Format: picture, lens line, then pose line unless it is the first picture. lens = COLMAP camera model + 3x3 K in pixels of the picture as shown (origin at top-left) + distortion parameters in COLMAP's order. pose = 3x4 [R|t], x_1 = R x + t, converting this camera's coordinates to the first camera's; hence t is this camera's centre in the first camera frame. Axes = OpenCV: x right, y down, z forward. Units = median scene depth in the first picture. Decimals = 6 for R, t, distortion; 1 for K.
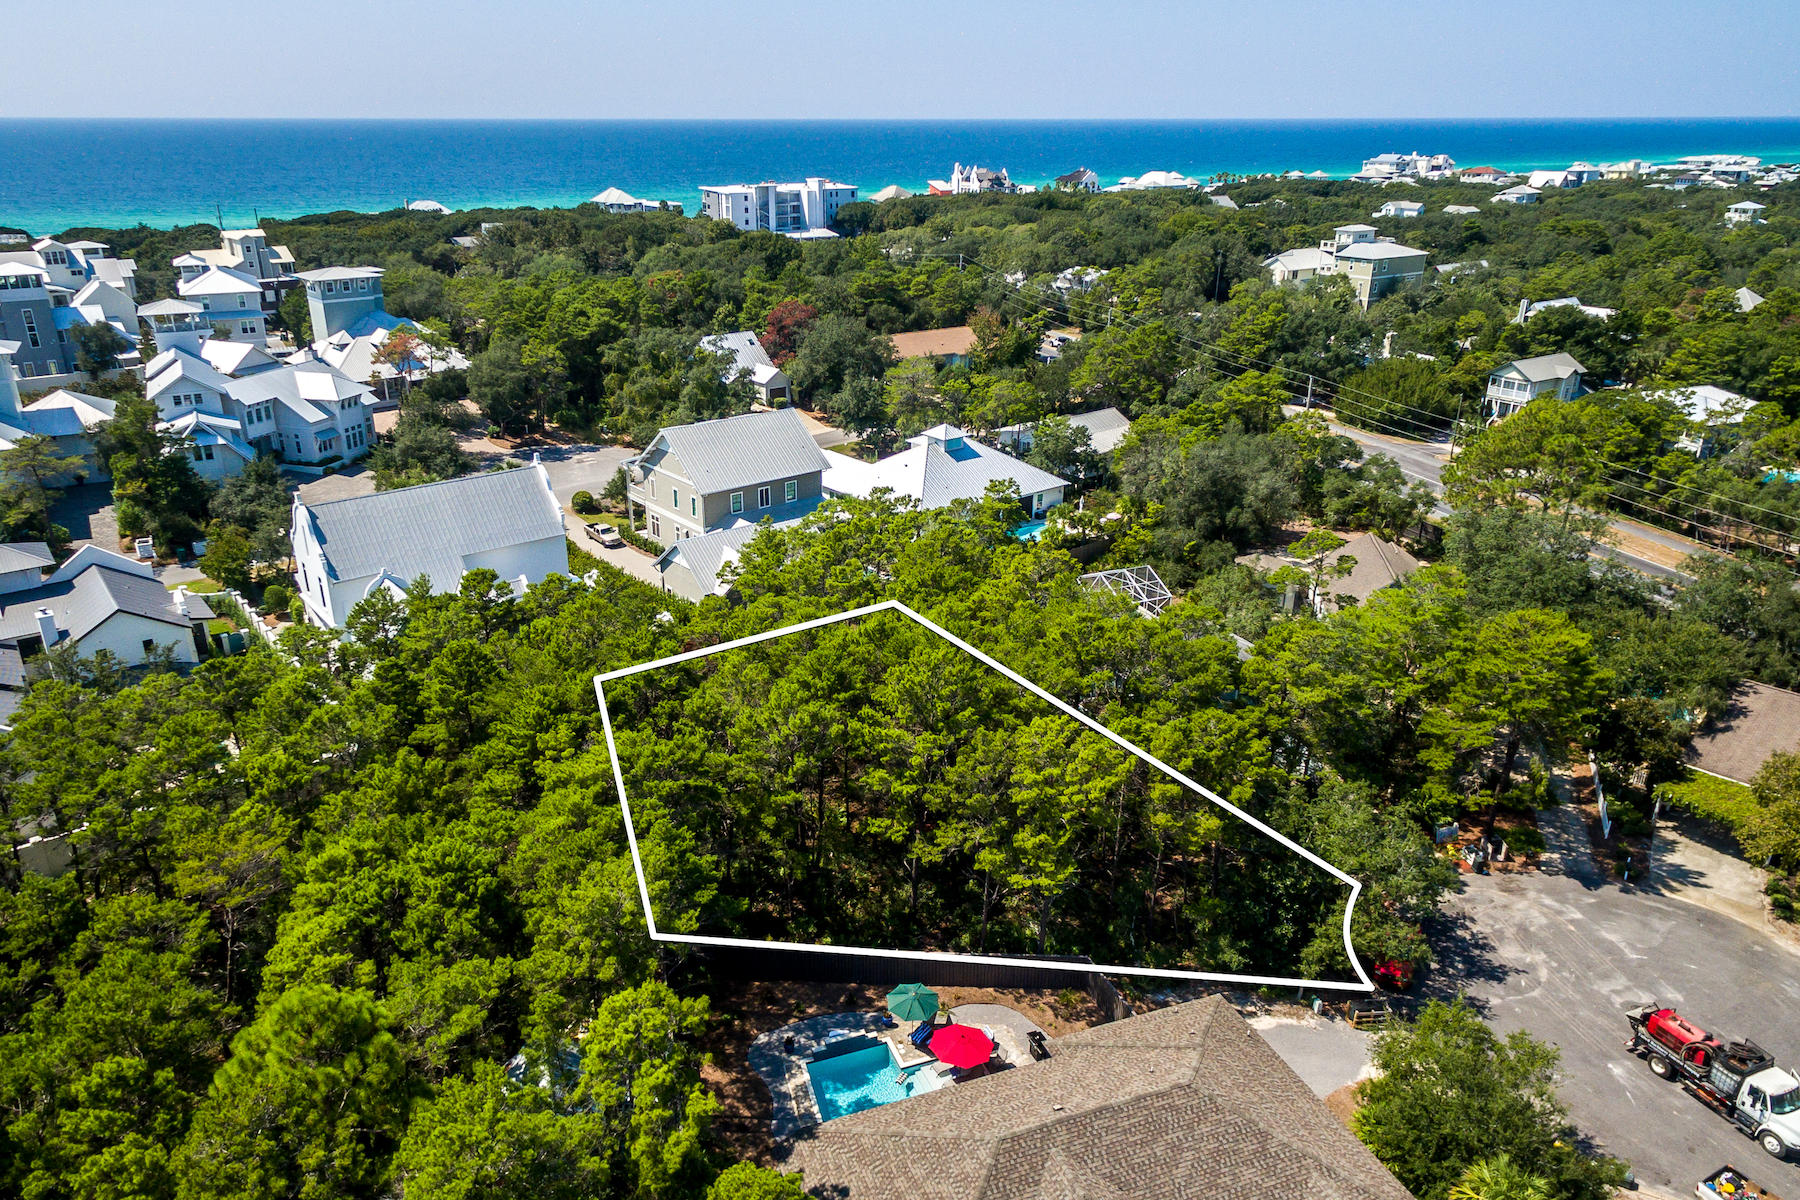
lens RADIAL K [[1238.1, 0, 879.6], [0, 1238.1, 597.8], [0, 0, 1]] dist [0.008216, 0.004111]
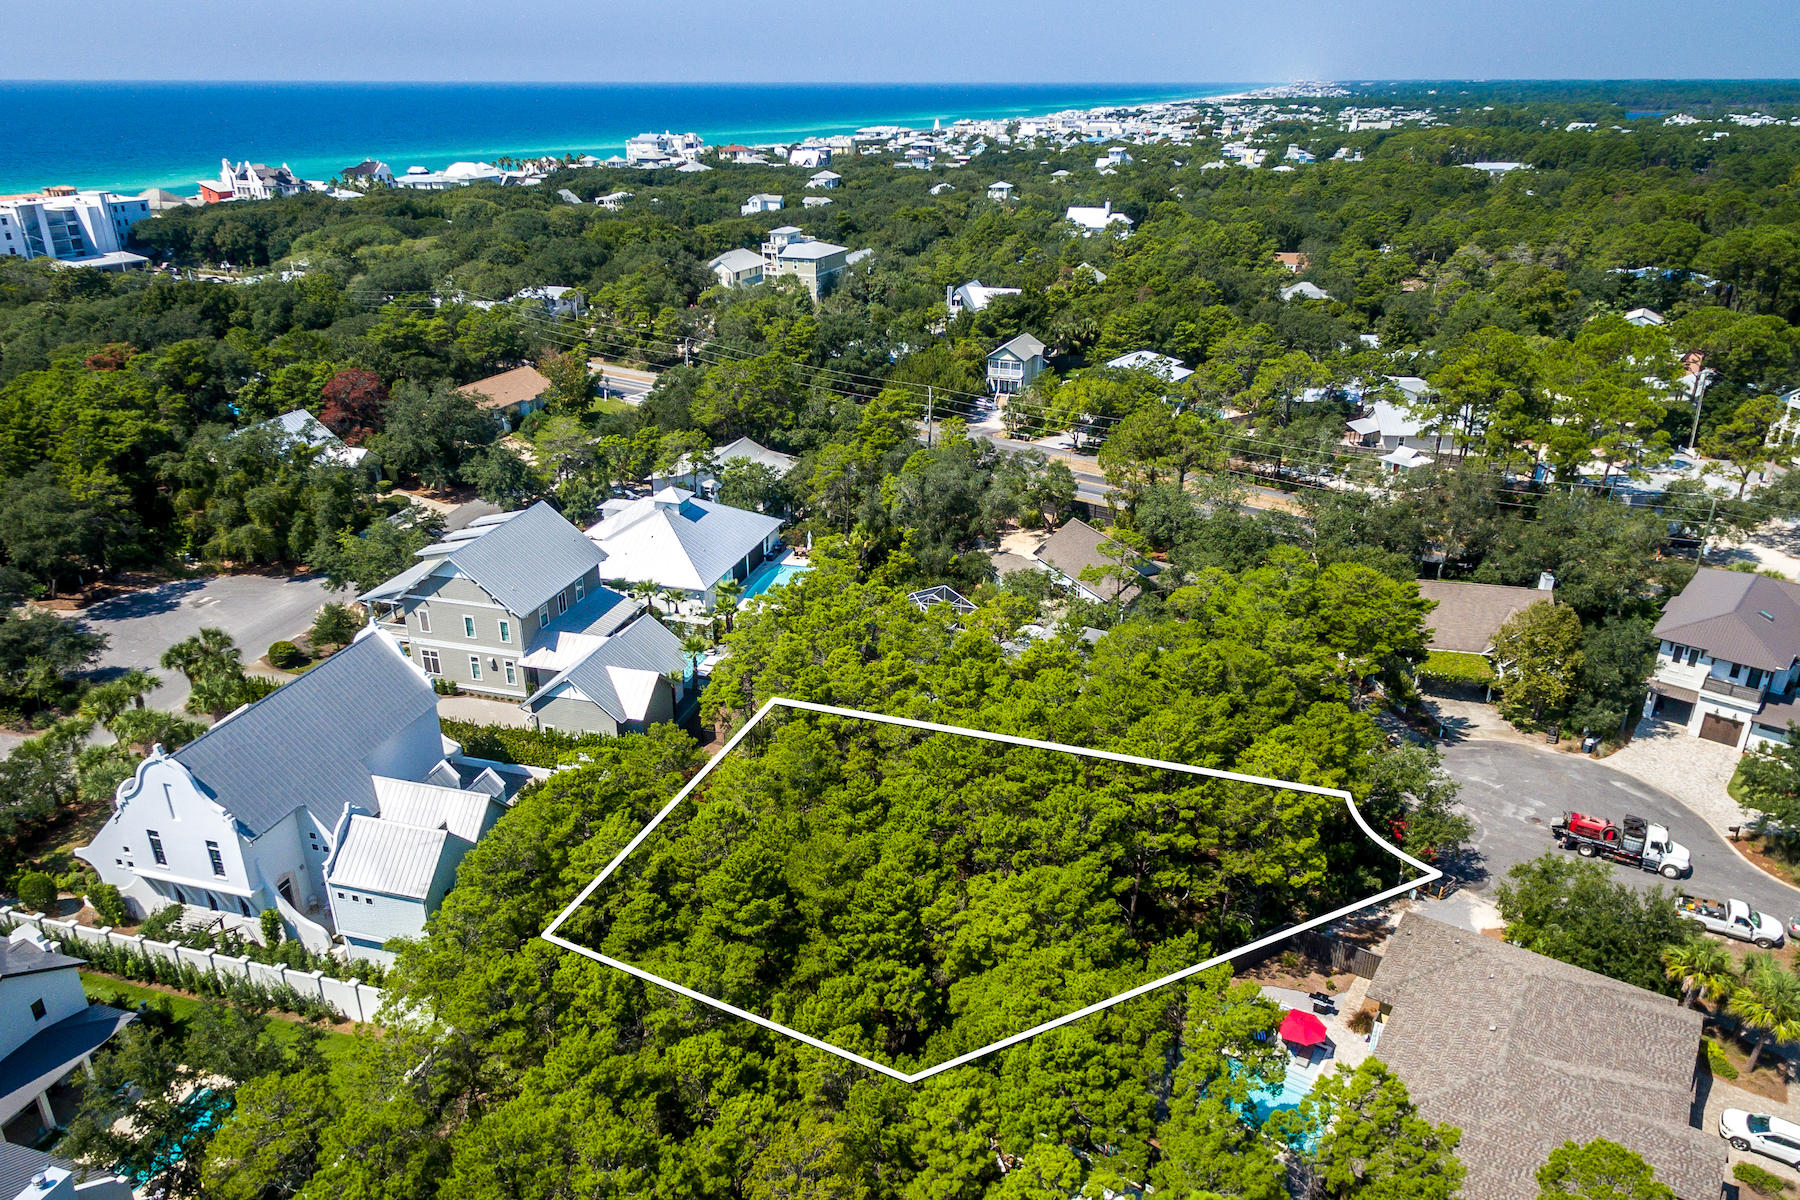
lens RADIAL K [[1232.0, 0, 900.0], [0, 1232.0, 600.0], [0, 0, 1]] dist [0.007938, 0.001724]
pose [[0.811485, -0.226973, 0.538494, -0.281753], [0.210817, 0.973141, 0.092483, -0.084495], [-0.545022, 0.038476, 0.837539, 0.061849]]
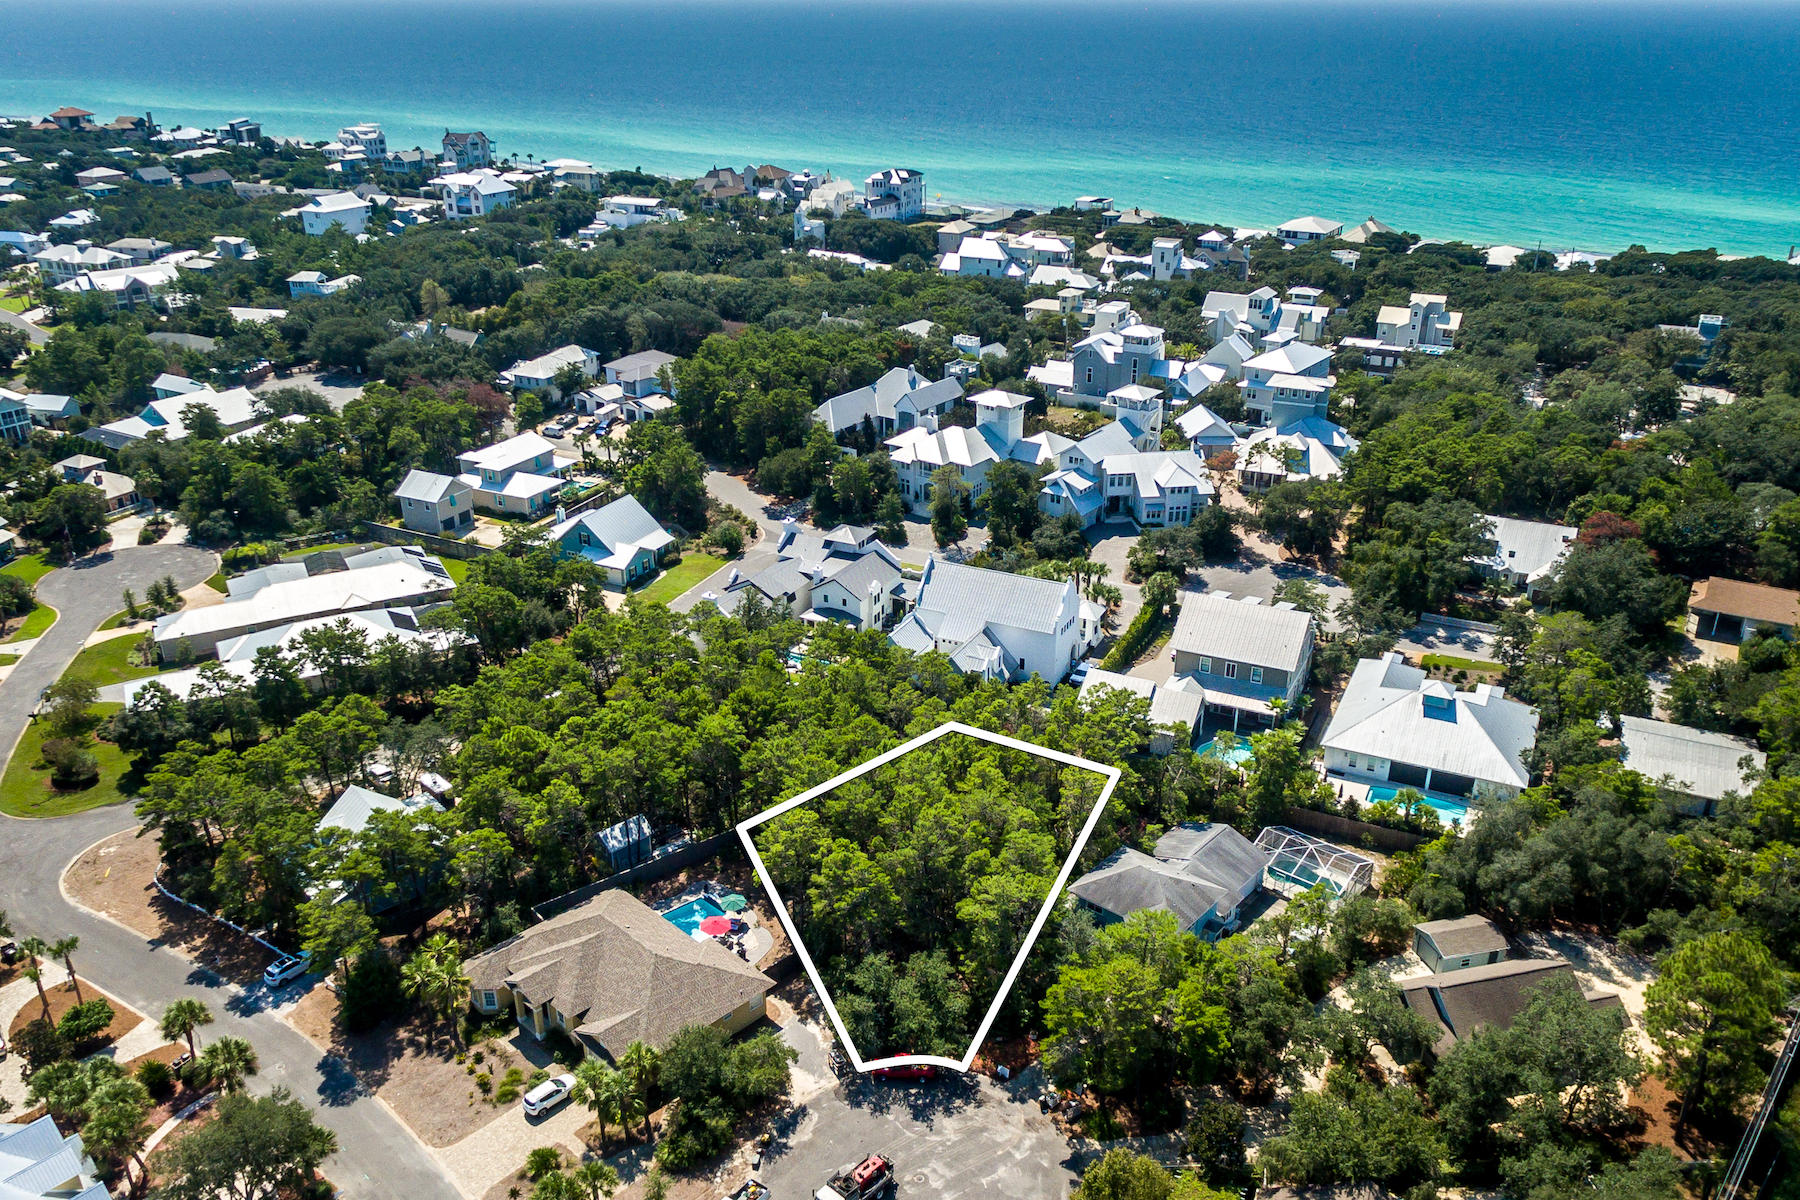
lens RADIAL K [[1402.0, 0, 900.0], [0, 1402.0, 600.0], [0, 0, 1]] dist [0.004998, 0.003642]
pose [[0.426999, 0.363469, -0.827987, 0.657709], [-0.332204, 0.914683, 0.230206, -0.262074], [0.841019, 0.176763, 0.511315, -0.006148]]
